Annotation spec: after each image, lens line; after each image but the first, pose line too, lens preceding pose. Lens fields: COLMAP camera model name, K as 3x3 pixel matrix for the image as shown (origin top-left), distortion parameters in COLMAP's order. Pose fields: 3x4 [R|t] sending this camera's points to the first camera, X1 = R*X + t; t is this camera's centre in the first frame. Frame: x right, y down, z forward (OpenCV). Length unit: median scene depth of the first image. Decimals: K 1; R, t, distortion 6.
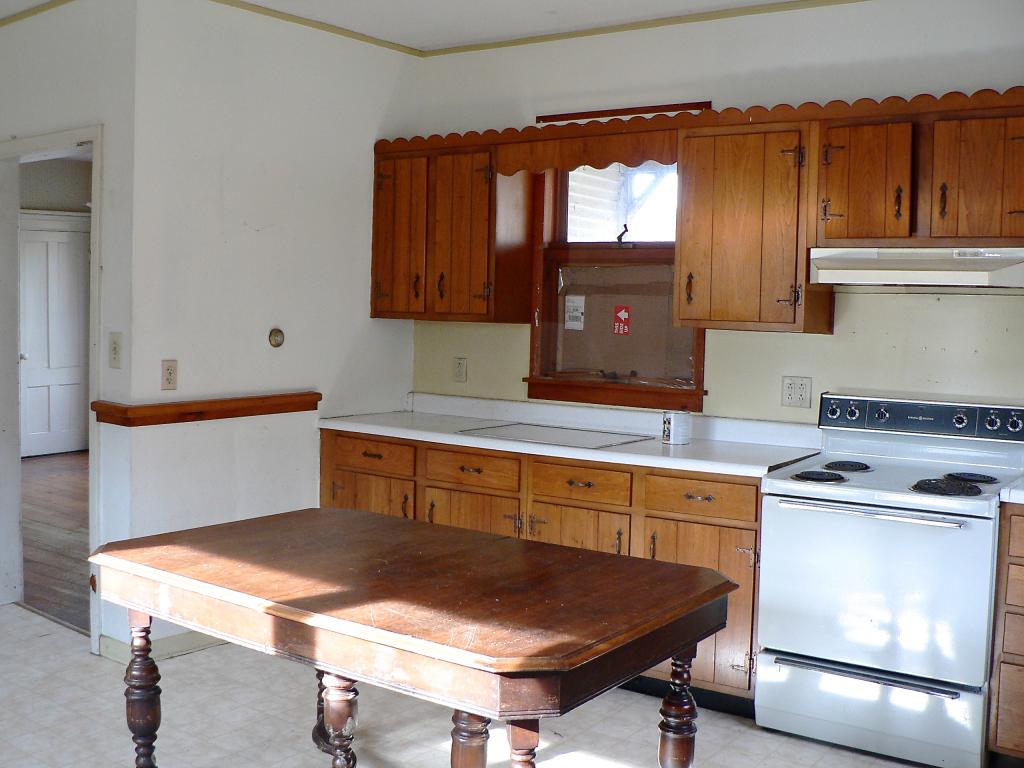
lens RADIAL K [[1147.6, 0, 449.6], [0, 1147.6, 381.7], [0, 0, 1]] dist [-0.111180, 0.010256]
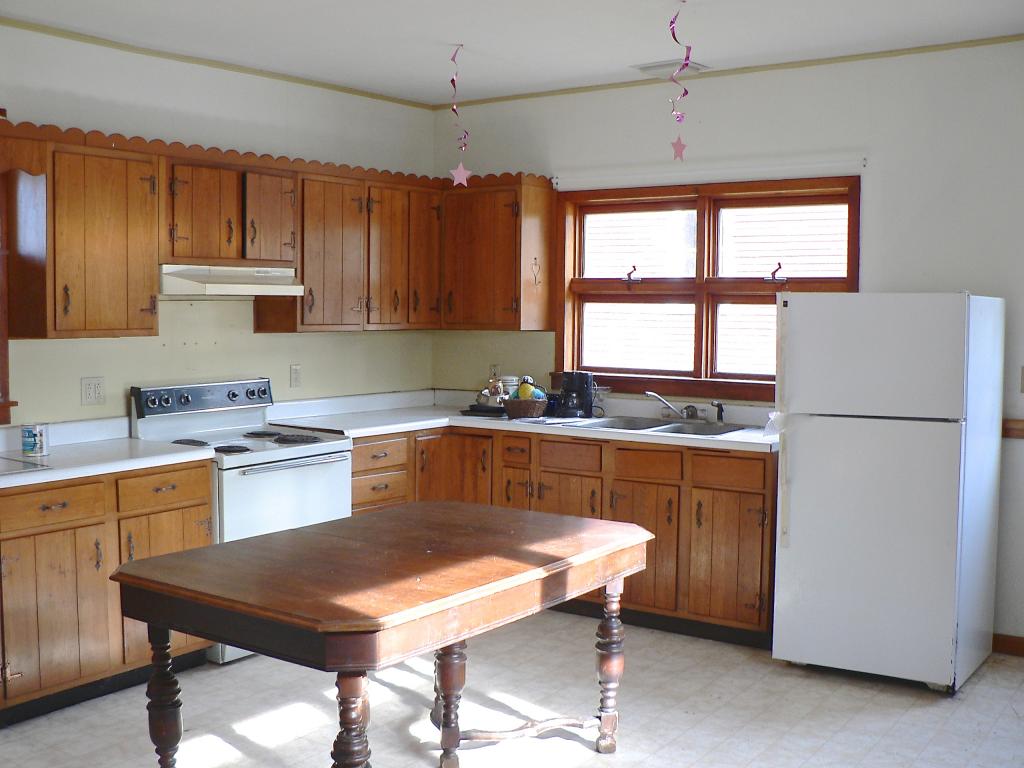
lens RADIAL K [[1147.6, 0, 449.6], [0, 1147.6, 381.7], [0, 0, 1]] dist [-0.111180, 0.010256]
pose [[-0.000117, -0.081405, 0.996681, -0.867381], [0.074048, 0.993944, 0.081190, -0.070070], [-0.997255, 0.073811, 0.005912, 0.702294]]
